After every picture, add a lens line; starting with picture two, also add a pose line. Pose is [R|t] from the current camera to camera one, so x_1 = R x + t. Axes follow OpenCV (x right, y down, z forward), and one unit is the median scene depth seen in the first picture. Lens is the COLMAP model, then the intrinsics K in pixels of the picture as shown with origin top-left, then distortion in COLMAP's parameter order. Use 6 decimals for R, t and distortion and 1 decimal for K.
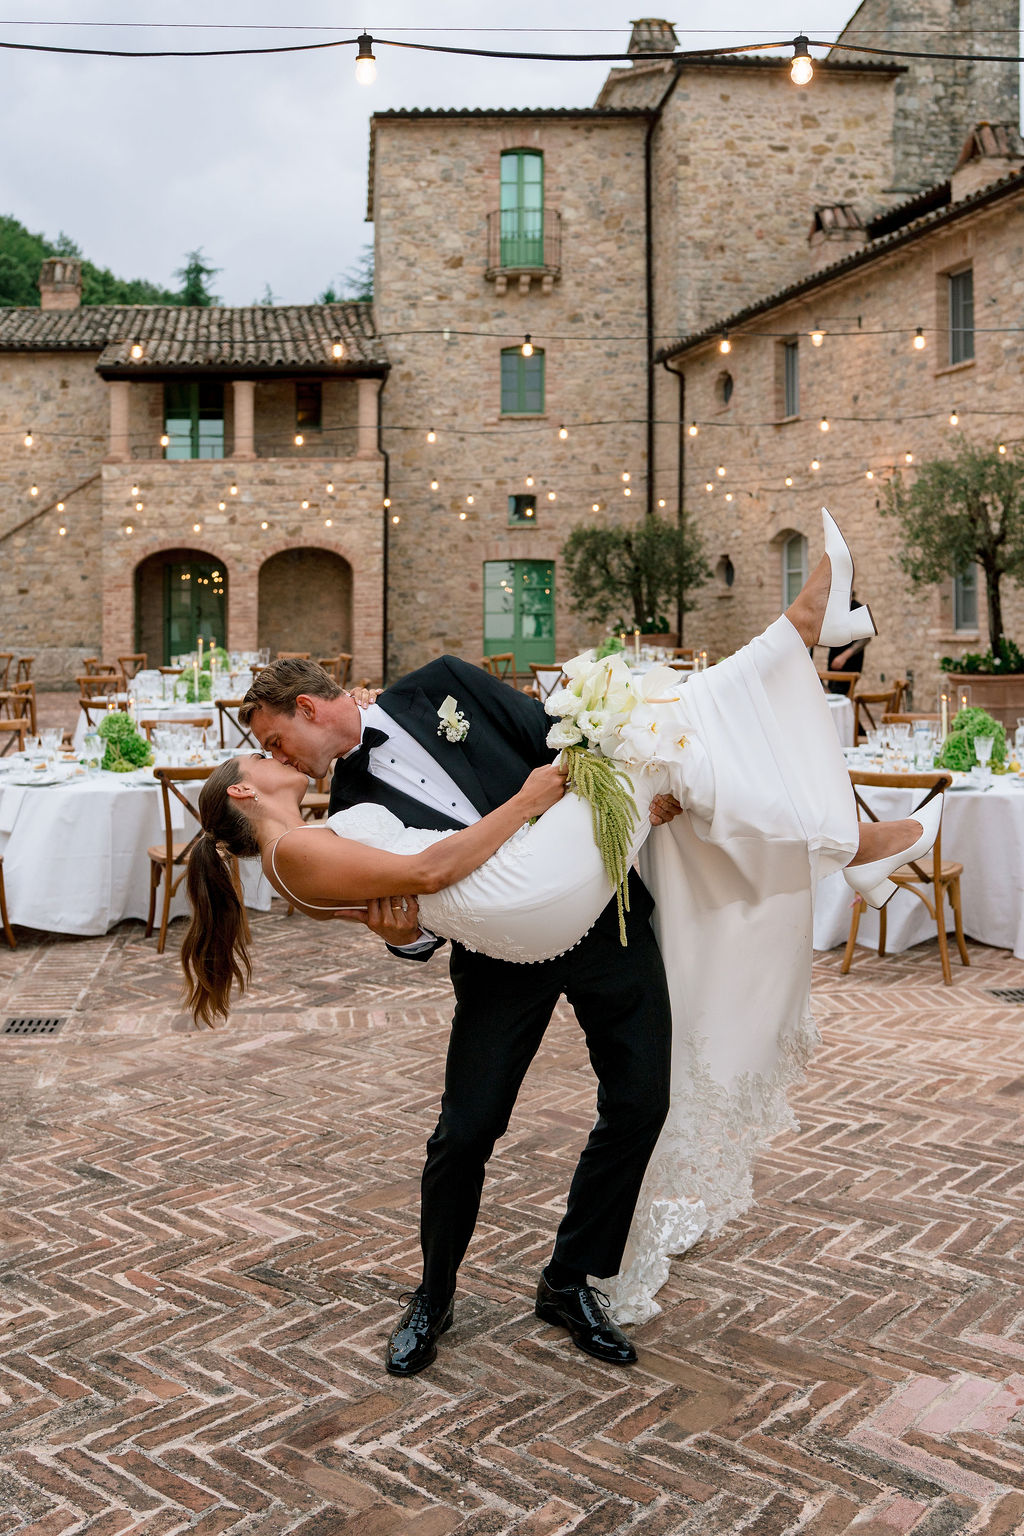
lens RADIAL K [[1598.8, 0, 344.9], [0, 1598.8, 623.0], [0, 0, 1]] dist [-0.004161, 0.000000]
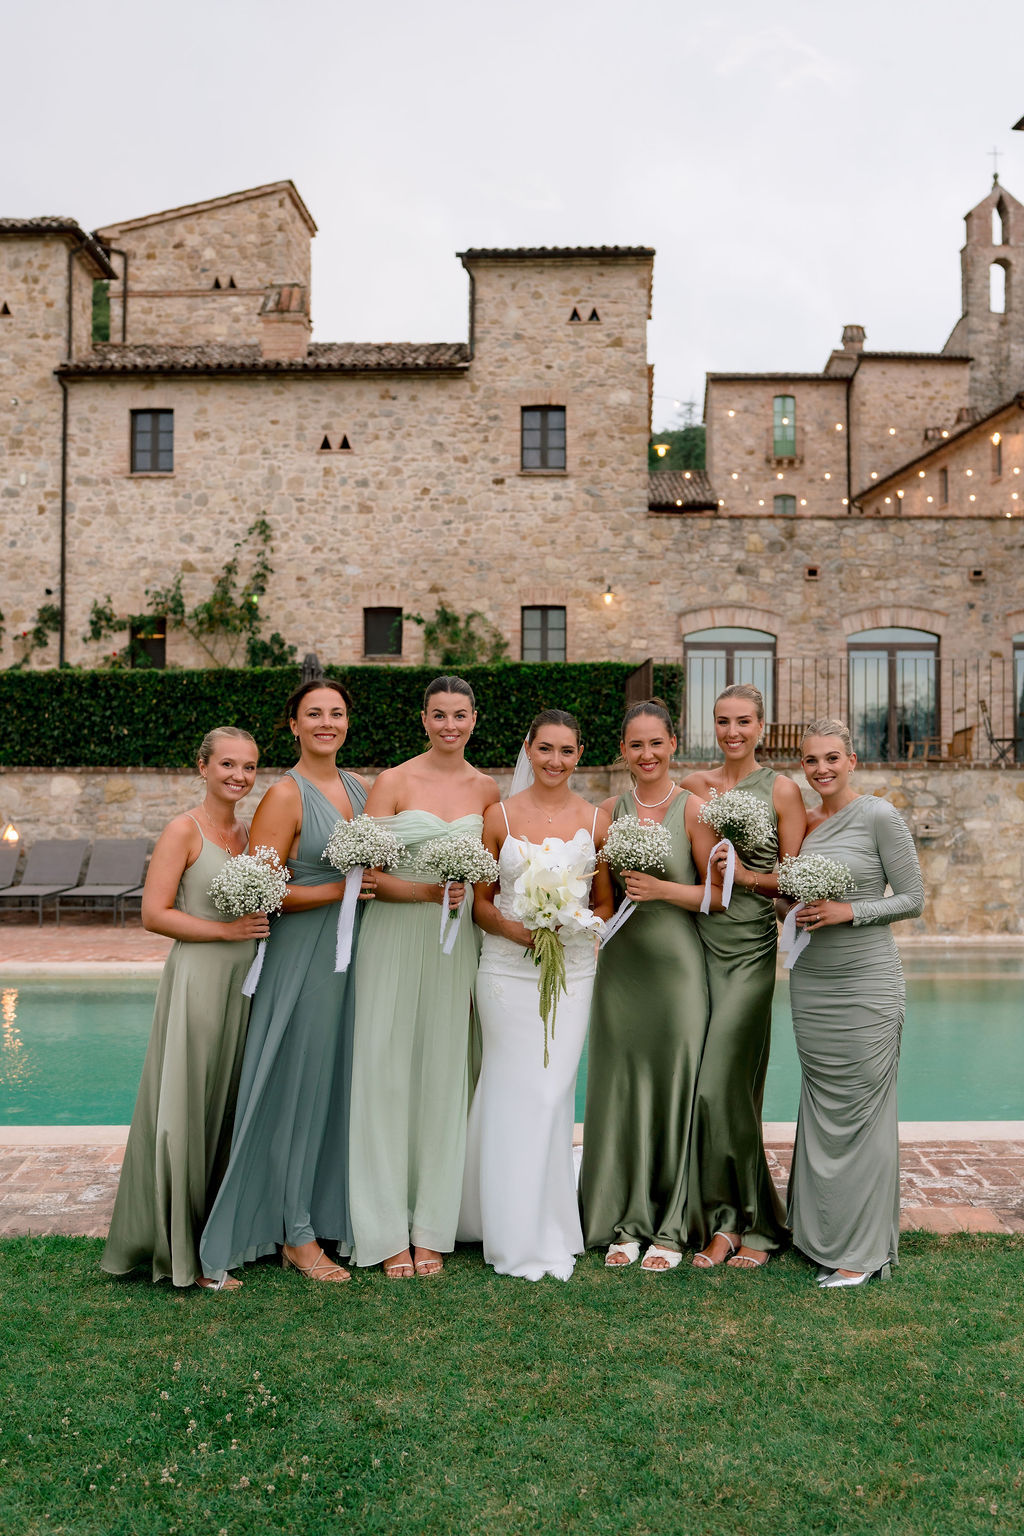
lens RADIAL K [[1728.4, 0, 621.0], [0, 1728.4, 715.3], [0, 0, 1]] dist [-0.001086, 0.000000]
pose [[0.999866, 0.004098, -0.015864, -0.057831], [-0.004586, 0.999514, -0.030845, 0.171243], [0.015730, 0.030914, 0.999398, -1.162518]]
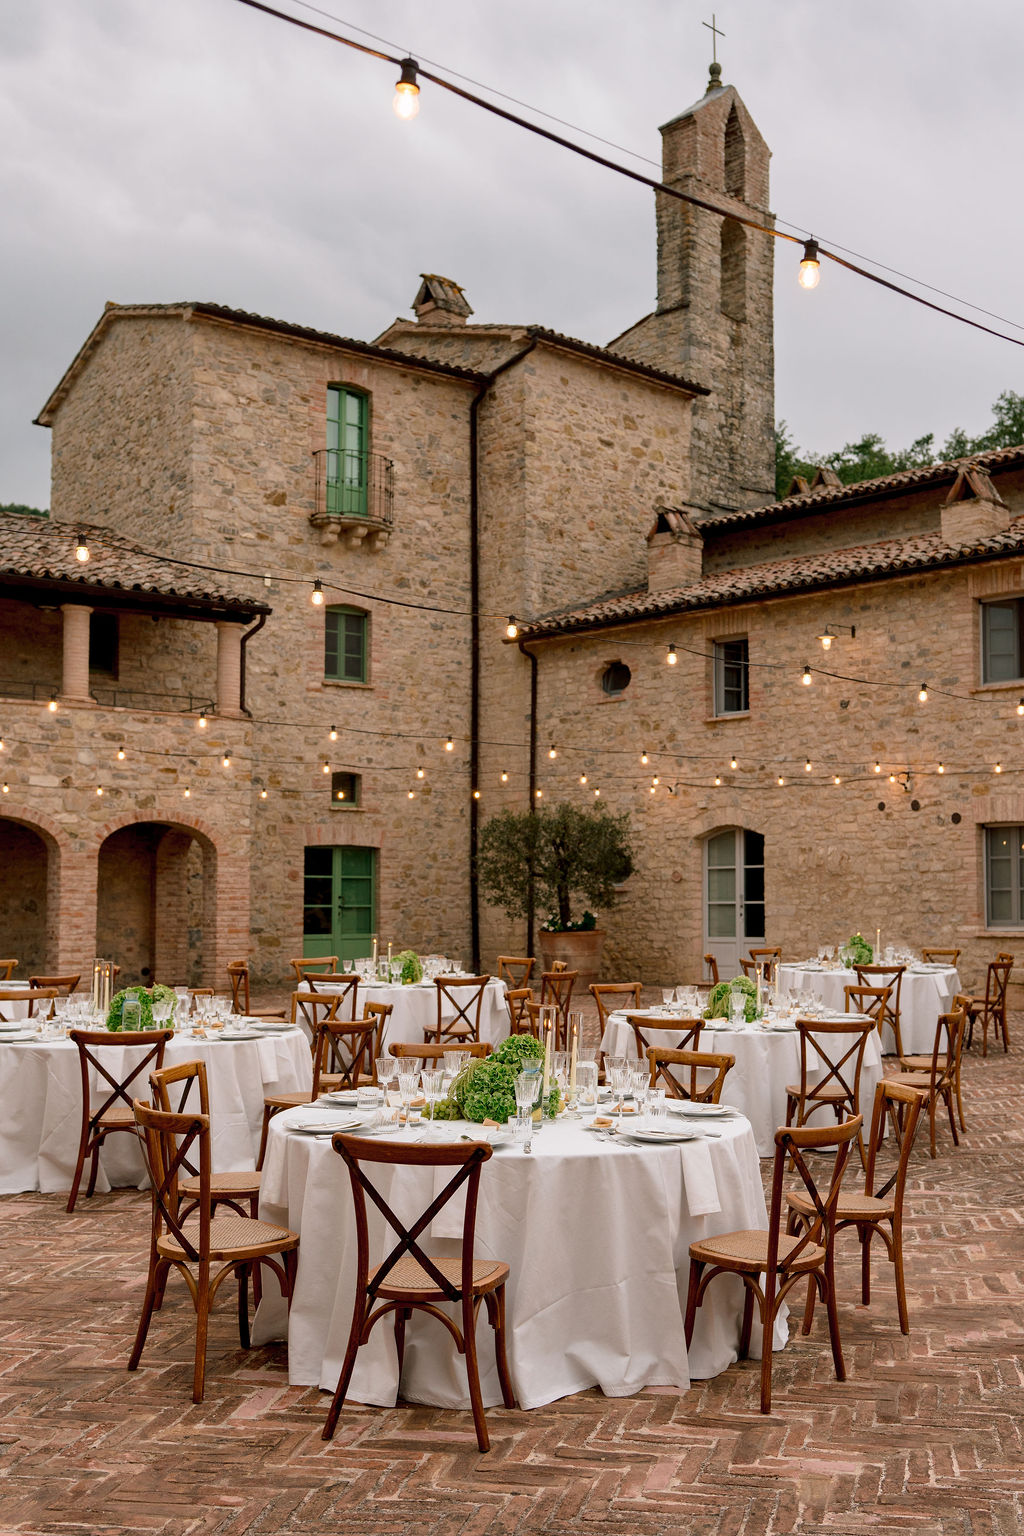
lens RADIAL K [[1598.8, 0, 754.8], [0, 1598.8, 848.4], [0, 0, 1]] dist [-0.004161, 0.000000]
pose [[0.752591, 0.031652, 0.657727, -0.304108], [-0.003679, 0.999031, -0.043867, -0.000463], [-0.658478, 0.030594, 0.751978, 0.193498]]
